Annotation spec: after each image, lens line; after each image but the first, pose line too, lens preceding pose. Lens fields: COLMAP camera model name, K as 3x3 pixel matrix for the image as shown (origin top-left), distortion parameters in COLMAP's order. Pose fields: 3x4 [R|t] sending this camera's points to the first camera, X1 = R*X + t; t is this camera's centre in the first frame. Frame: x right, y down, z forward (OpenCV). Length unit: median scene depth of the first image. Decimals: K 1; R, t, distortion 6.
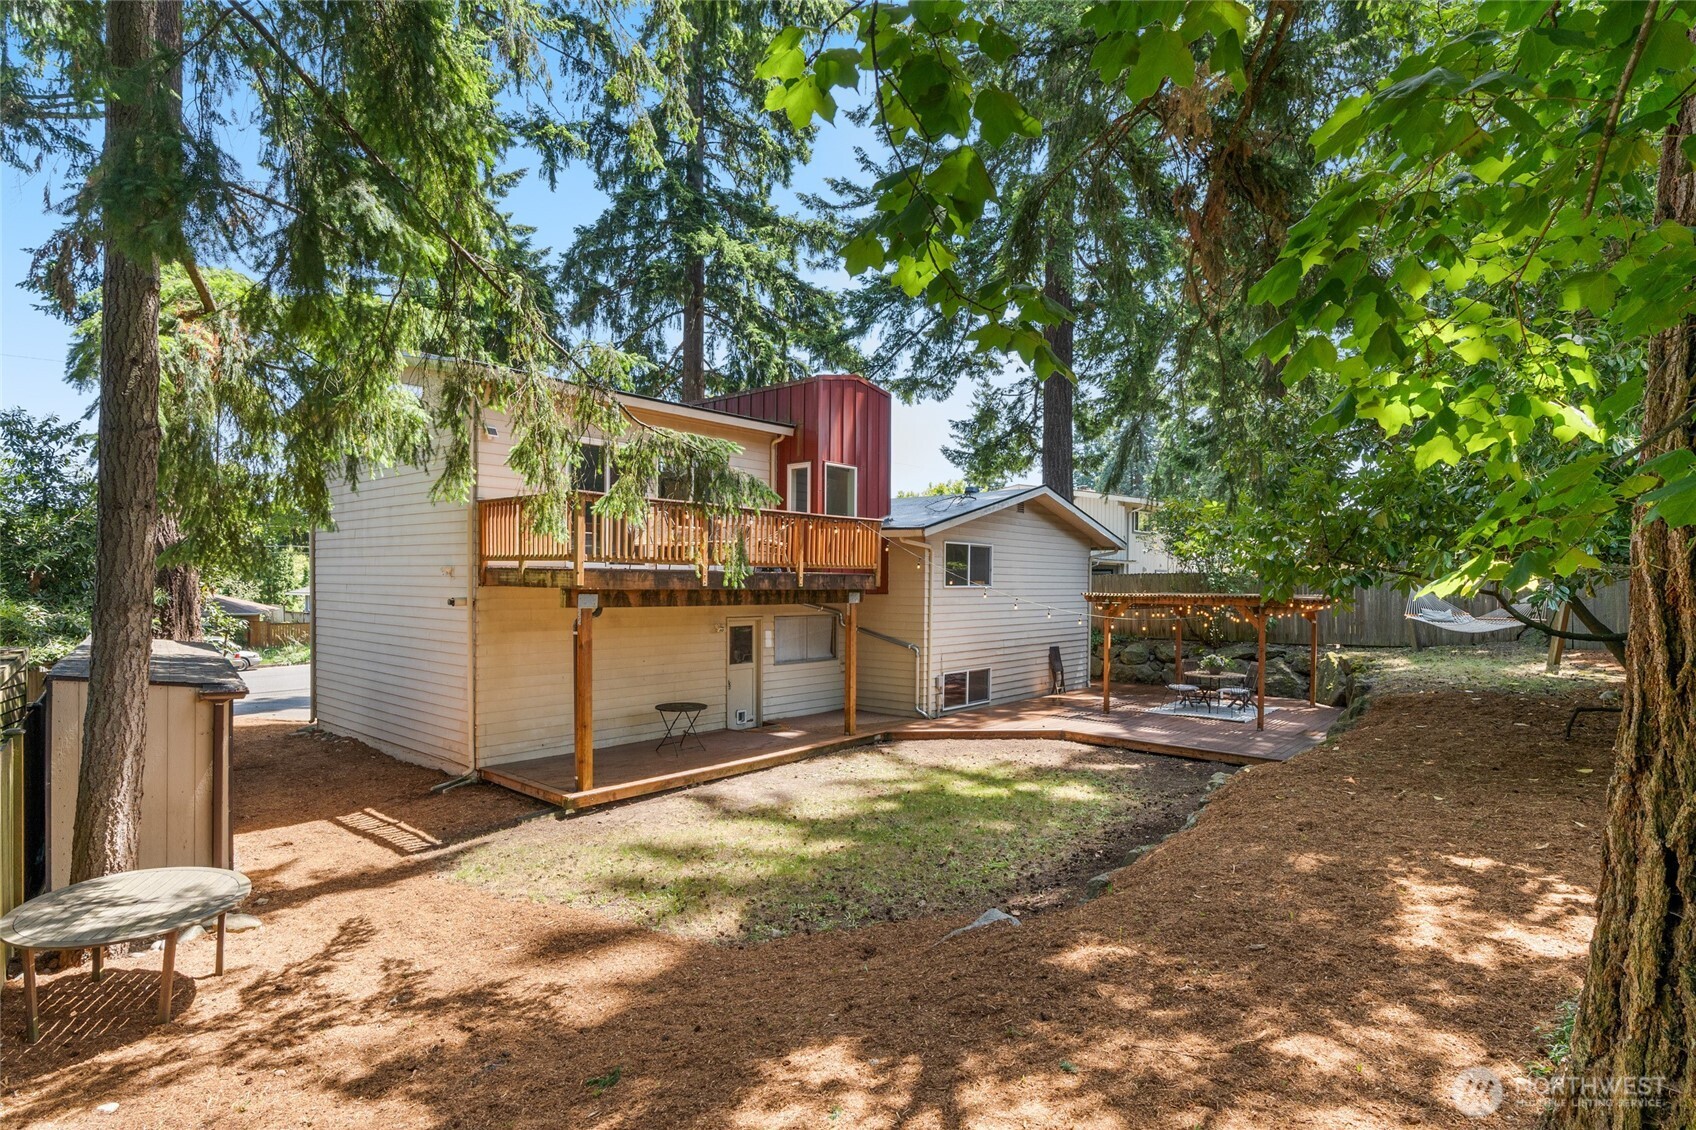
lens RADIAL K [[887.5, 0, 848.9], [0, 887.5, 588.3], [0, 0, 1]] dist [0.000063, -0.000008]
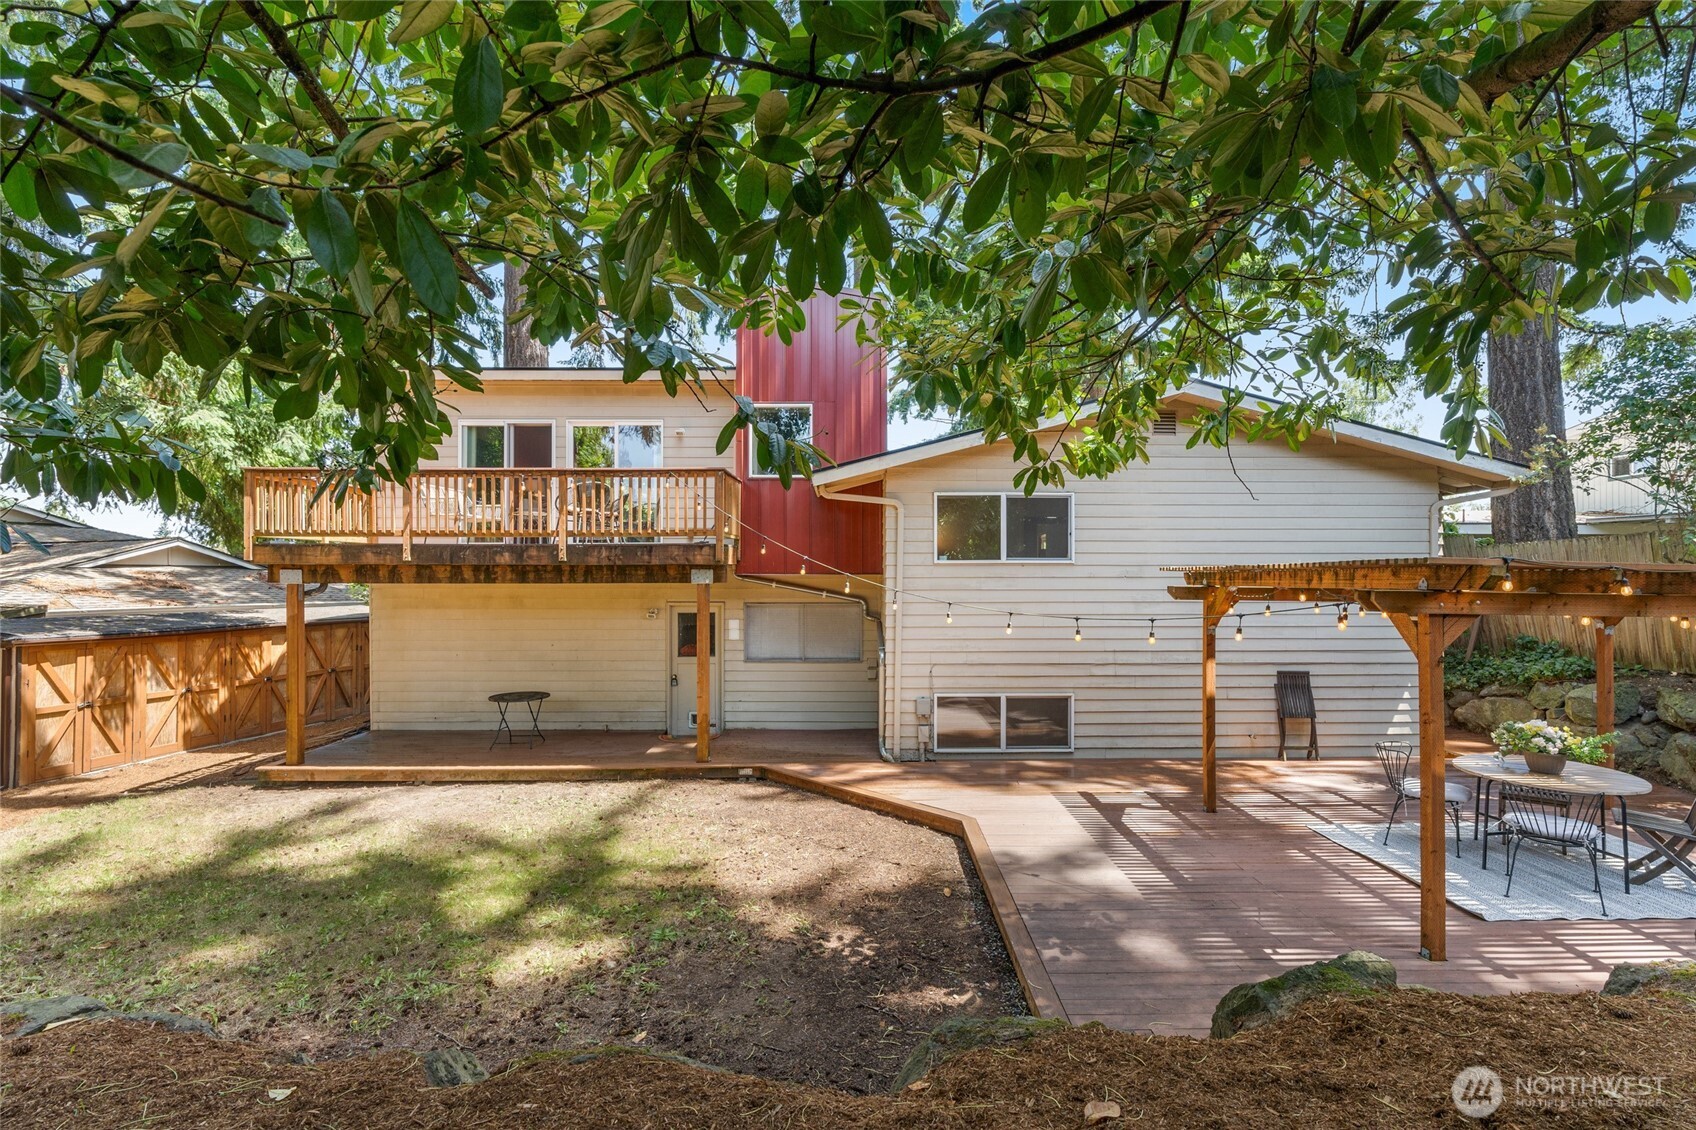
lens RADIAL K [[794.9, 0, 848.0], [0, 794.9, 565.0], [0, 0, 1]] dist [0.000956, -0.000160]
pose [[0.677615, -0.003848, -0.735407, 0.518461], [-0.001882, 0.999974, -0.006967, 0.004702], [0.735415, 0.006105, 0.677590, 0.591288]]
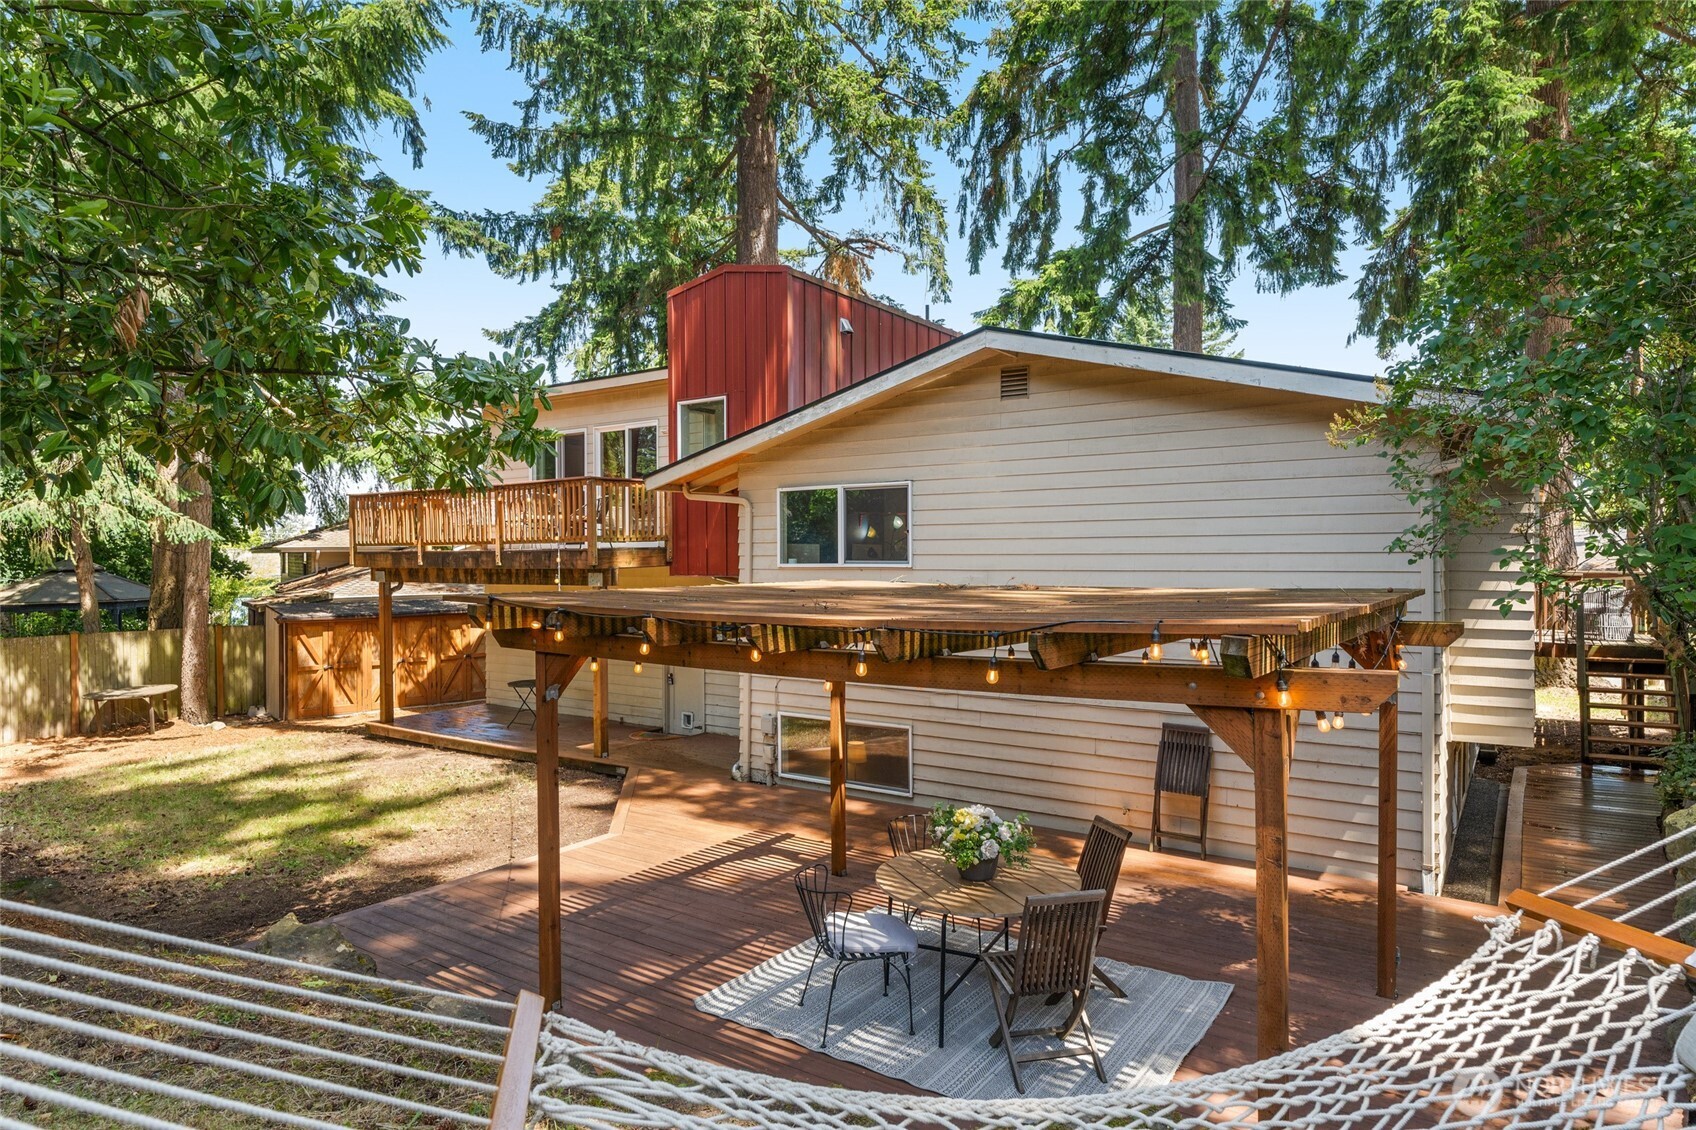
lens RADIAL K [[976.8, 0, 848.0], [0, 976.8, 565.0], [0, 0, 1]] dist [-0.001054, -0.000018]
pose [[0.117912, 0.010951, -0.992964, 0.798406], [0.004598, 0.999922, 0.011574, -0.010474], [0.993013, -0.005931, 0.117853, 1.032131]]
